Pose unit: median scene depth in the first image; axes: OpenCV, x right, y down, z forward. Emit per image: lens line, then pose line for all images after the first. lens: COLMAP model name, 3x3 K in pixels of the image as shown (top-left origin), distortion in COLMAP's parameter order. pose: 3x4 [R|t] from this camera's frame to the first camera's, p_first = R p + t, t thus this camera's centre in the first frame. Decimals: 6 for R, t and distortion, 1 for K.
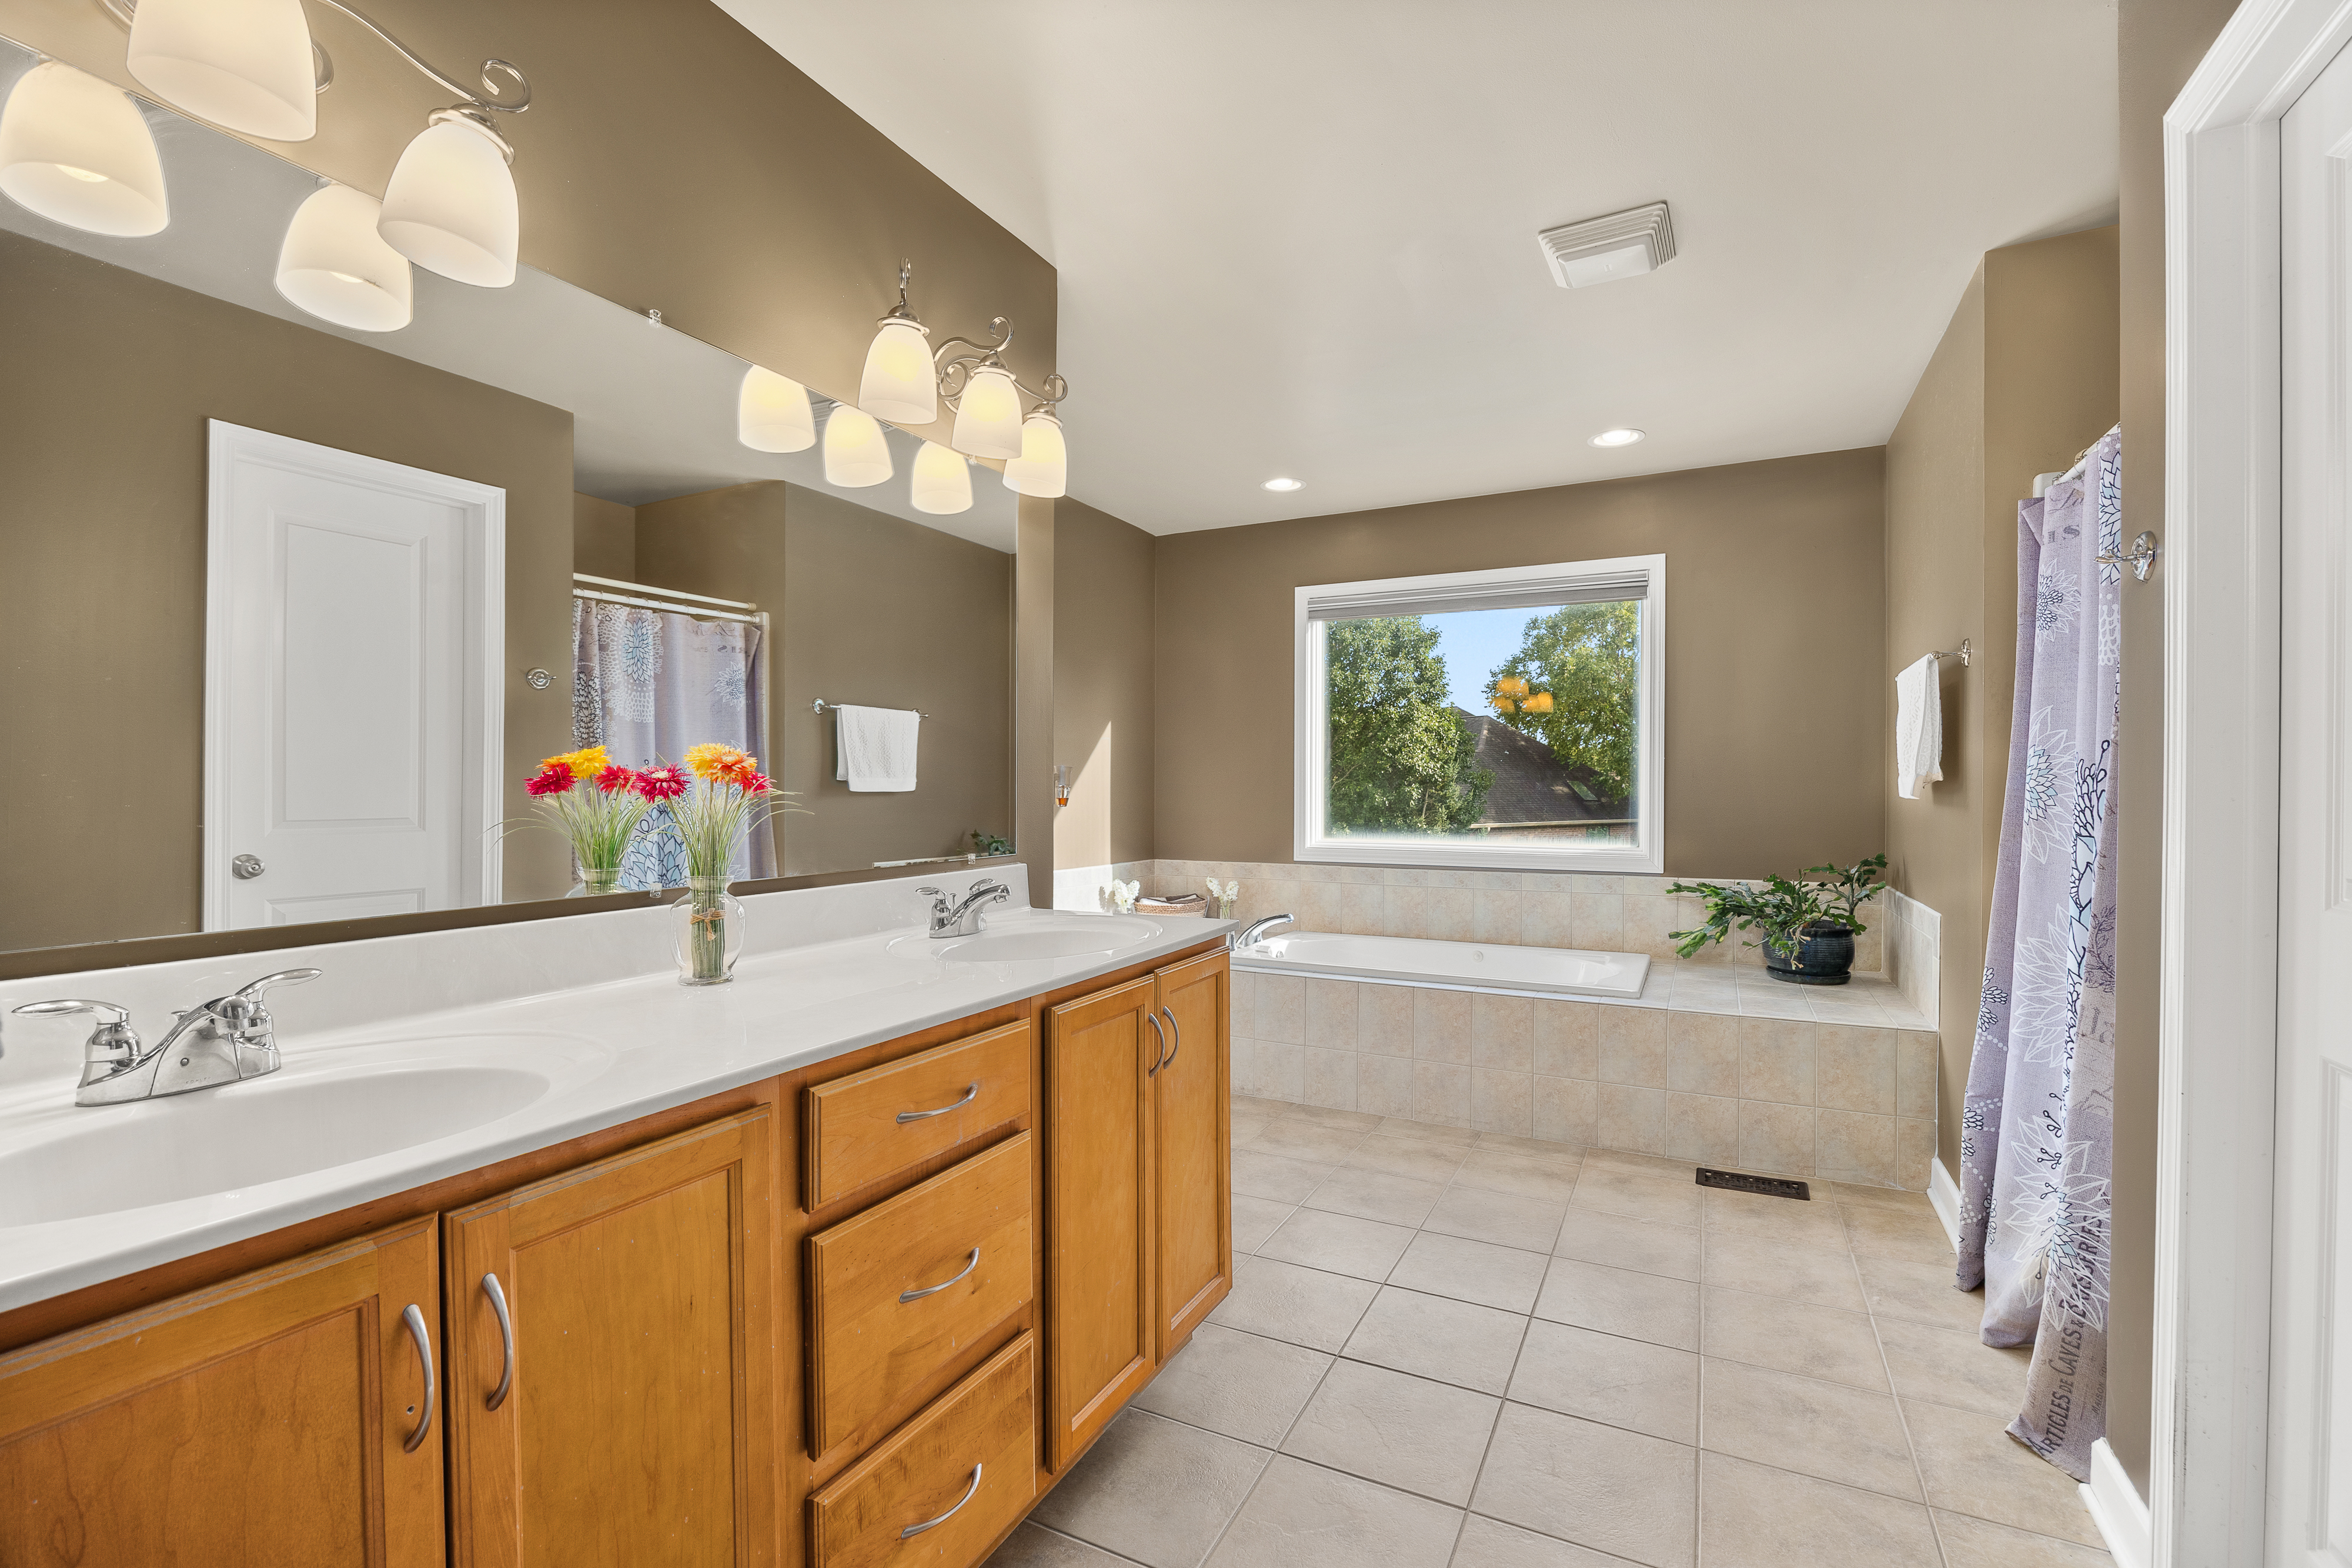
lens RADIAL K [[1017.8, 0, 1180.0], [0, 1017.8, 771.1], [0, 0, 1]] dist [-0.016027, 0.000706]
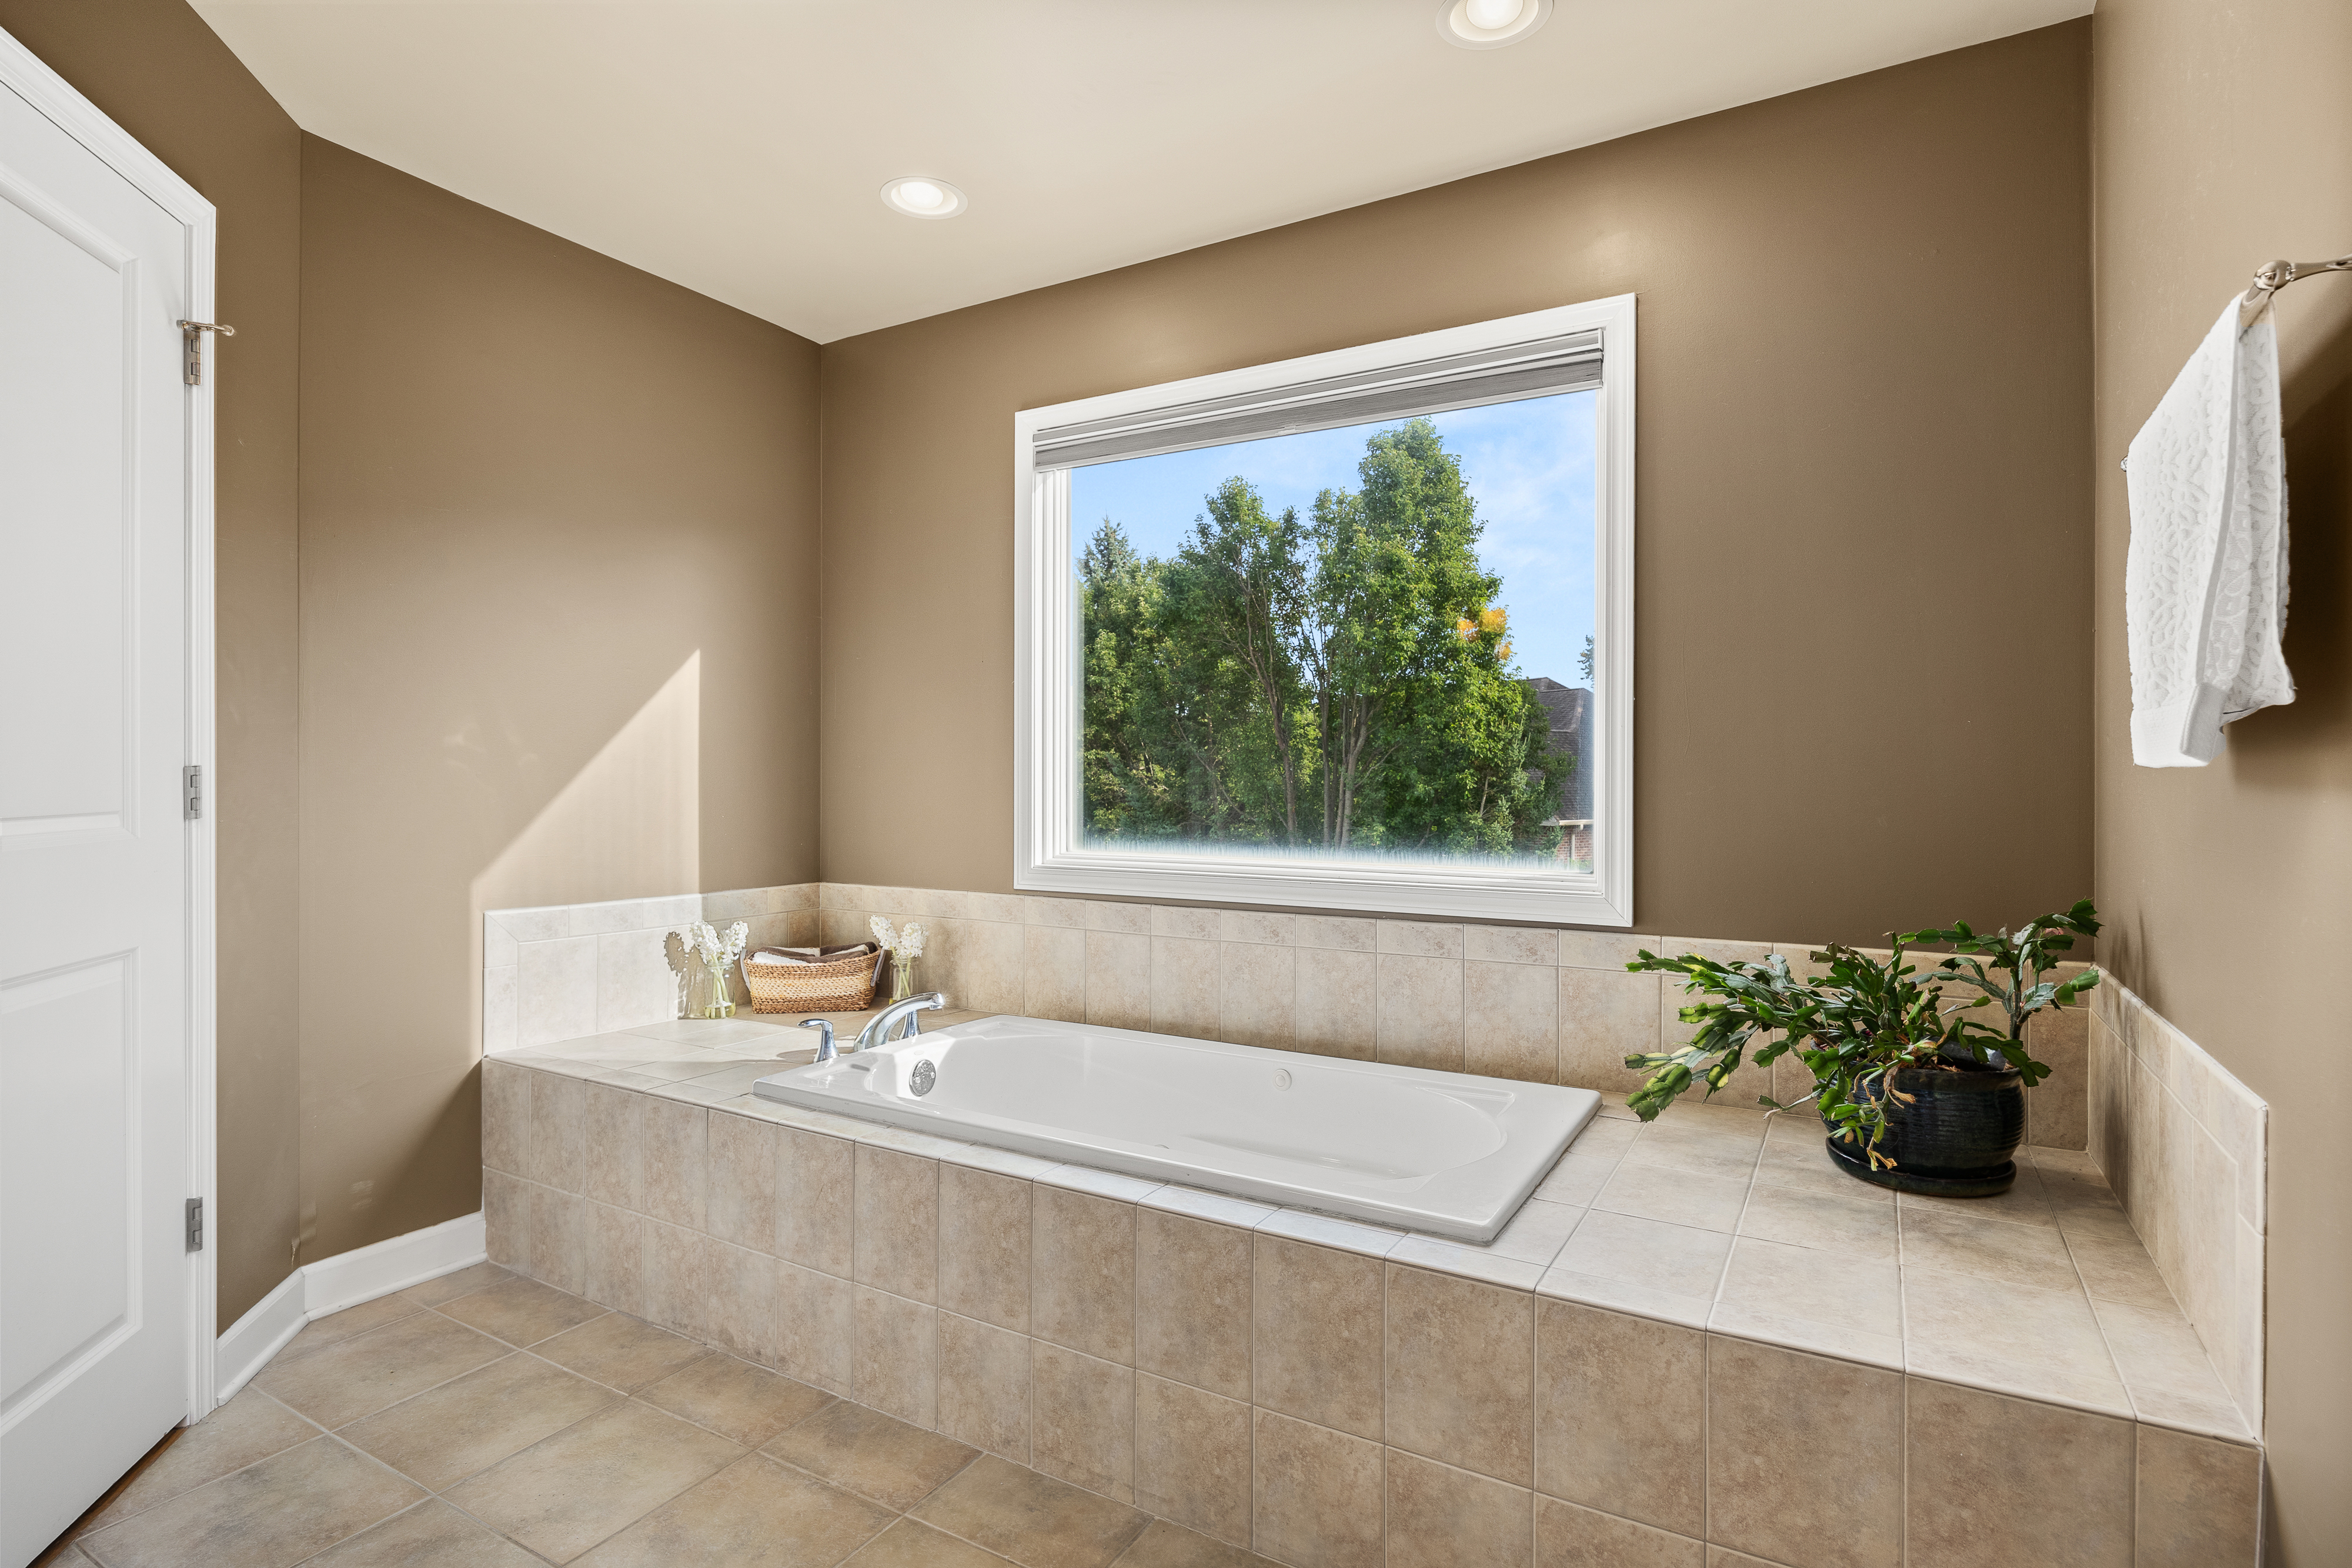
lens RADIAL K [[1174.9, 0, 1177.8], [0, 1174.9, 750.4], [0, 0, 1]] dist [-0.004057, -0.000068]
pose [[0.998609, -0.000404, -0.052717, 0.311433], [0.000084, 0.999982, -0.006063, 0.018605], [0.052718, 0.006050, 0.998591, 0.447553]]
